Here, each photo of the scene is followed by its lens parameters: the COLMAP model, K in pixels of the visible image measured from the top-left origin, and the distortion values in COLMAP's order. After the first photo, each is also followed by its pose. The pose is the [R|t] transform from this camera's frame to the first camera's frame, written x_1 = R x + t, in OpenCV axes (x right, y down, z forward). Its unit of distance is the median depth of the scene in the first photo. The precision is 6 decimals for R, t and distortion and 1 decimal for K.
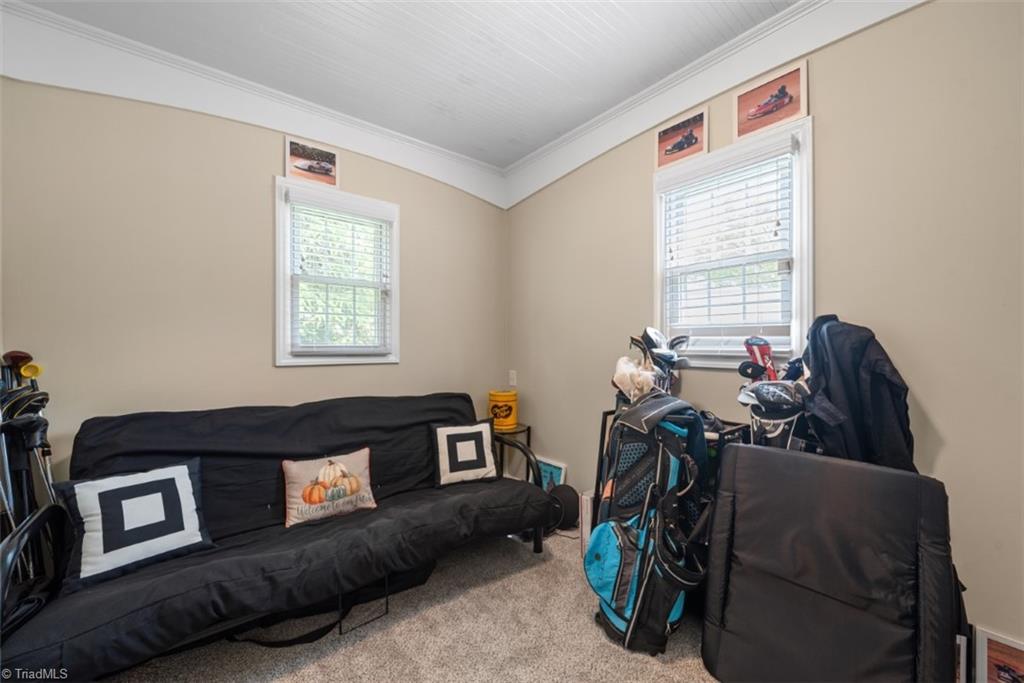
lens RADIAL K [[390.5, 0, 514.2], [0, 390.5, 343.4], [0, 0, 1]] dist [-0.005310, -0.000463]
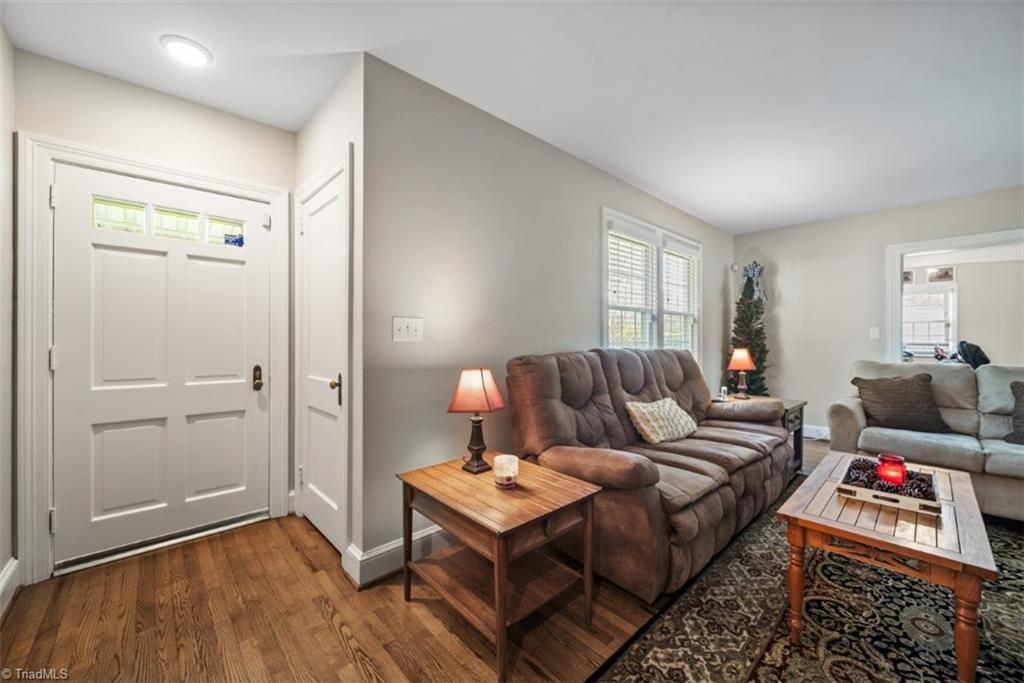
lens RADIAL K [[394.7, 0, 516.5], [0, 394.7, 340.6], [0, 0, 1]] dist [-0.001011, -0.000231]
pose [[0.996946, 0.003173, 0.078027, -2.870656], [-0.003763, 0.999965, 0.007410, -0.072646], [-0.078001, -0.007681, 0.996924, -1.834074]]
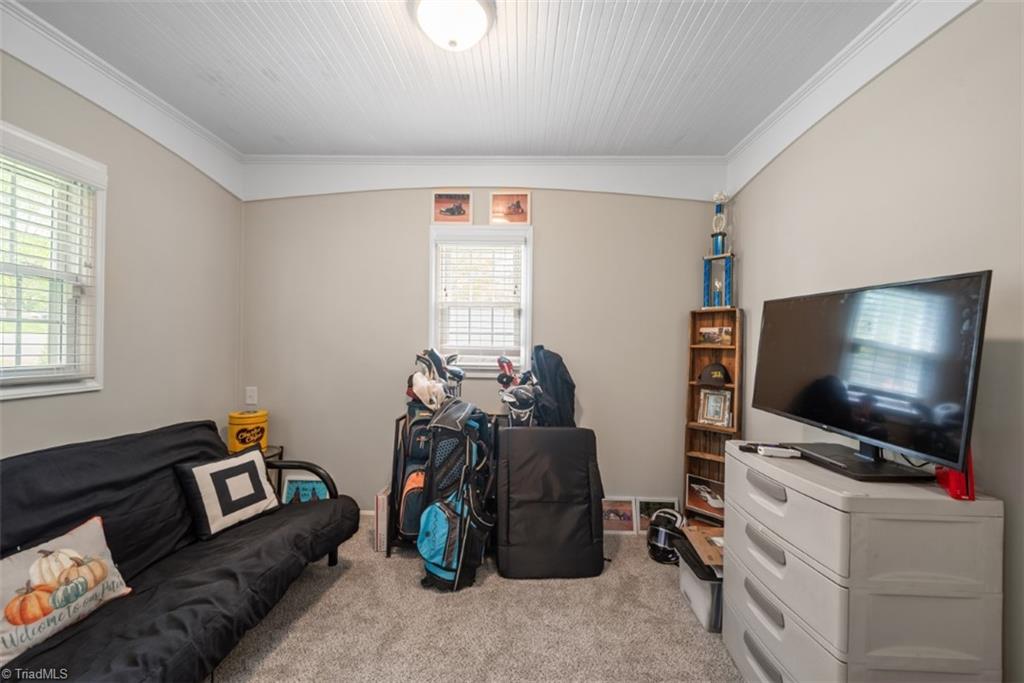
lens RADIAL K [[392.3, 0, 510.6], [0, 392.3, 337.5], [0, 0, 1]] dist [0.001675, -0.002040]
pose [[0.649651, 0.021160, 0.759938, -0.496318], [-0.017774, 0.999762, -0.012644, -0.068346], [-0.760024, -0.005293, 0.649873, -0.029420]]
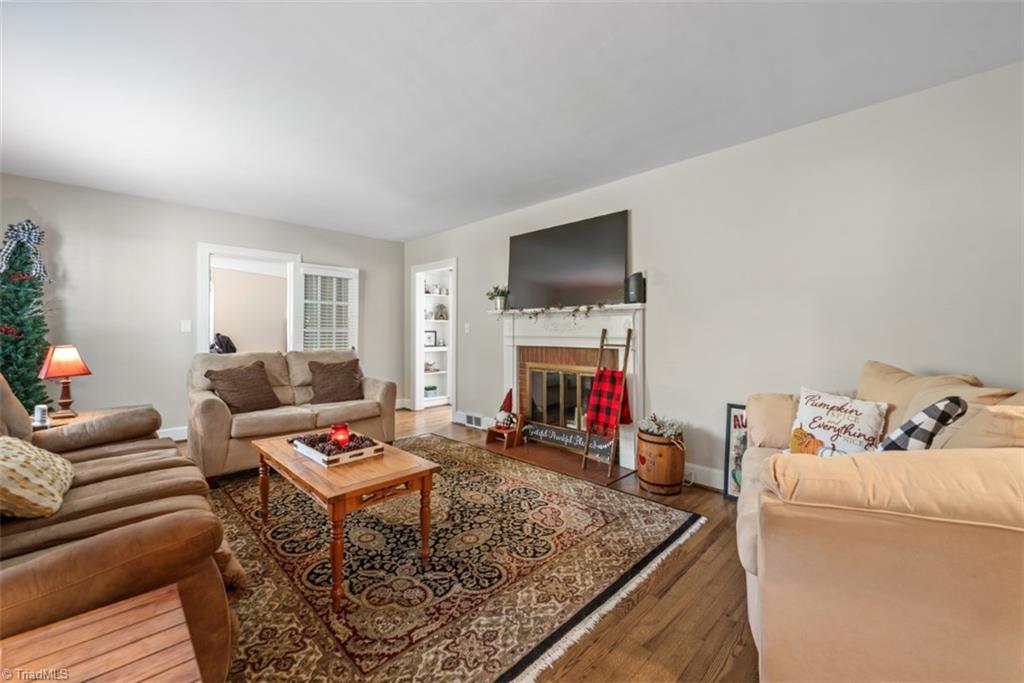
lens RADIAL K [[407.6, 0, 516.4], [0, 407.6, 330.2], [0, 0, 1]] dist [0.000458, -0.000351]
pose [[-0.112390, 0.004935, 0.993652, -3.186235], [-0.000848, 0.999987, -0.005063, -0.071667], [-0.993664, -0.001412, -0.112384, -1.377035]]
